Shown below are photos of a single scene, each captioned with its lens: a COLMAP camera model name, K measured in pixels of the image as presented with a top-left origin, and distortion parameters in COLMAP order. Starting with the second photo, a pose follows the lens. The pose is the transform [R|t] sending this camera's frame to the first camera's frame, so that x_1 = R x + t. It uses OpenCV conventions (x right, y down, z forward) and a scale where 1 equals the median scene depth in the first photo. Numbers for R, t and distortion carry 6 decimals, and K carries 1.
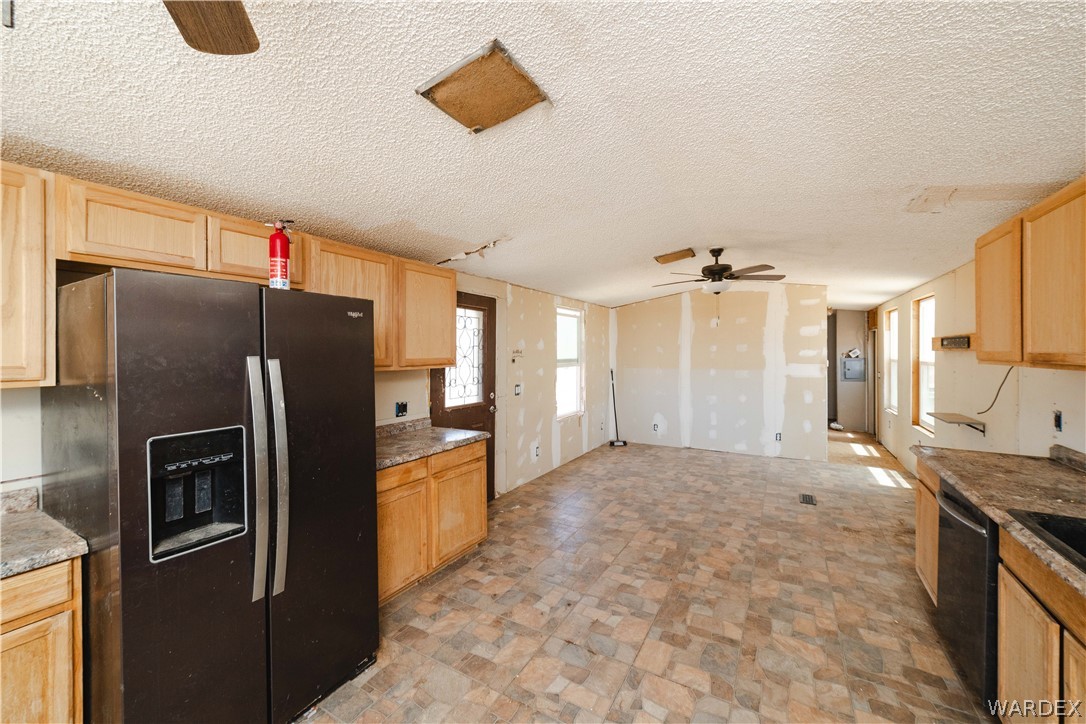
lens RADIAL K [[428.1, 0, 545.4], [0, 428.1, 355.0], [0, 0, 1]] dist [-0.002623, 0.005741]
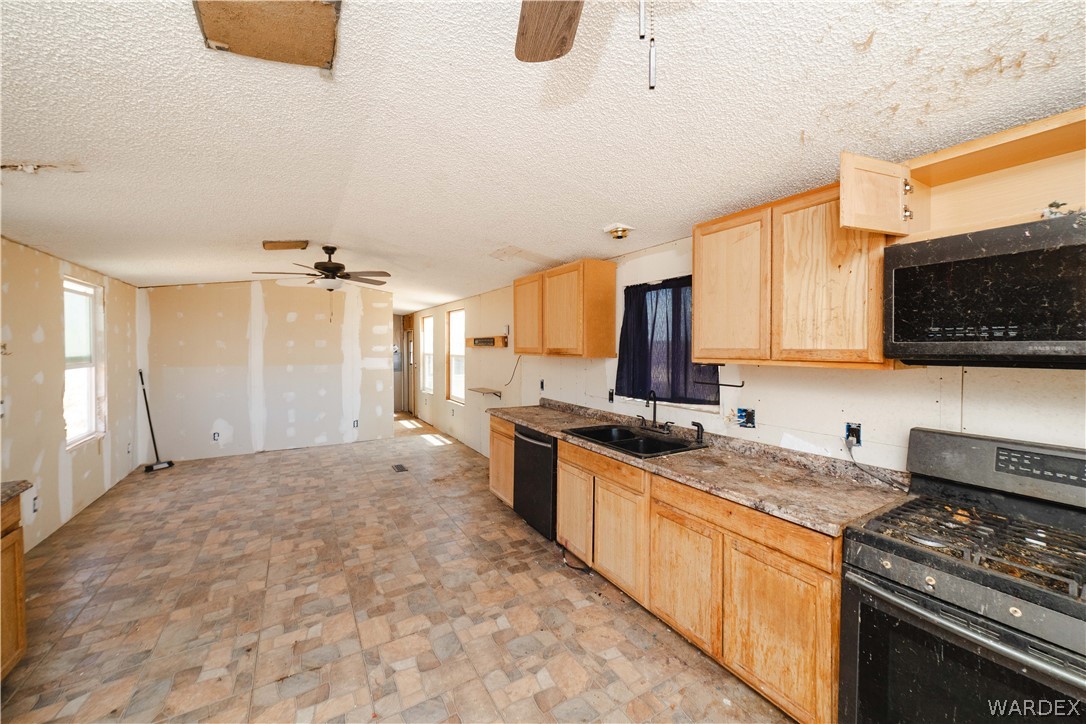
lens RADIAL K [[413.3, 0, 543.1], [0, 413.3, 357.1], [0, 0, 1]] dist [0.000000, 0.000246]
pose [[0.491083, -0.016563, 0.870955, -0.183595], [0.002380, 0.999841, 0.017672, -0.000171], [-0.871109, -0.006606, 0.491044, 0.056039]]
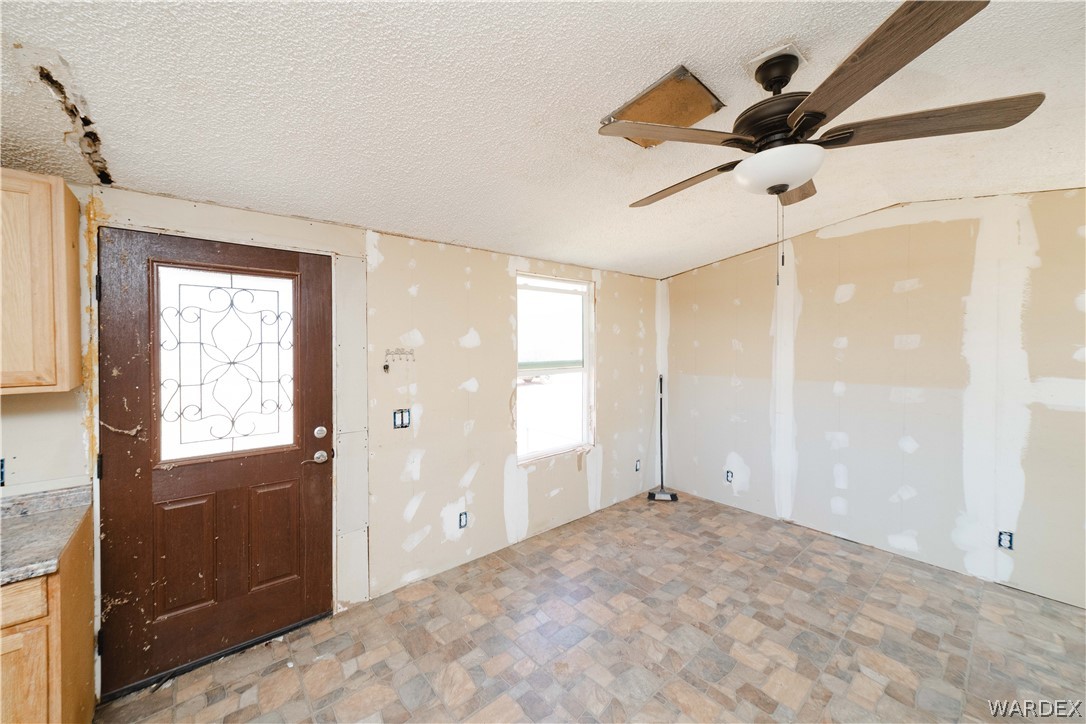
lens RADIAL K [[409.3, 0, 542.5], [0, 409.3, 352.2], [0, 0, 1]] dist [-0.011729, 0.007005]
pose [[0.940052, 0.003425, -0.341013, 0.285309], [0.000343, 0.999940, 0.010990, -0.012365], [0.341030, -0.010448, 0.939994, 0.529970]]
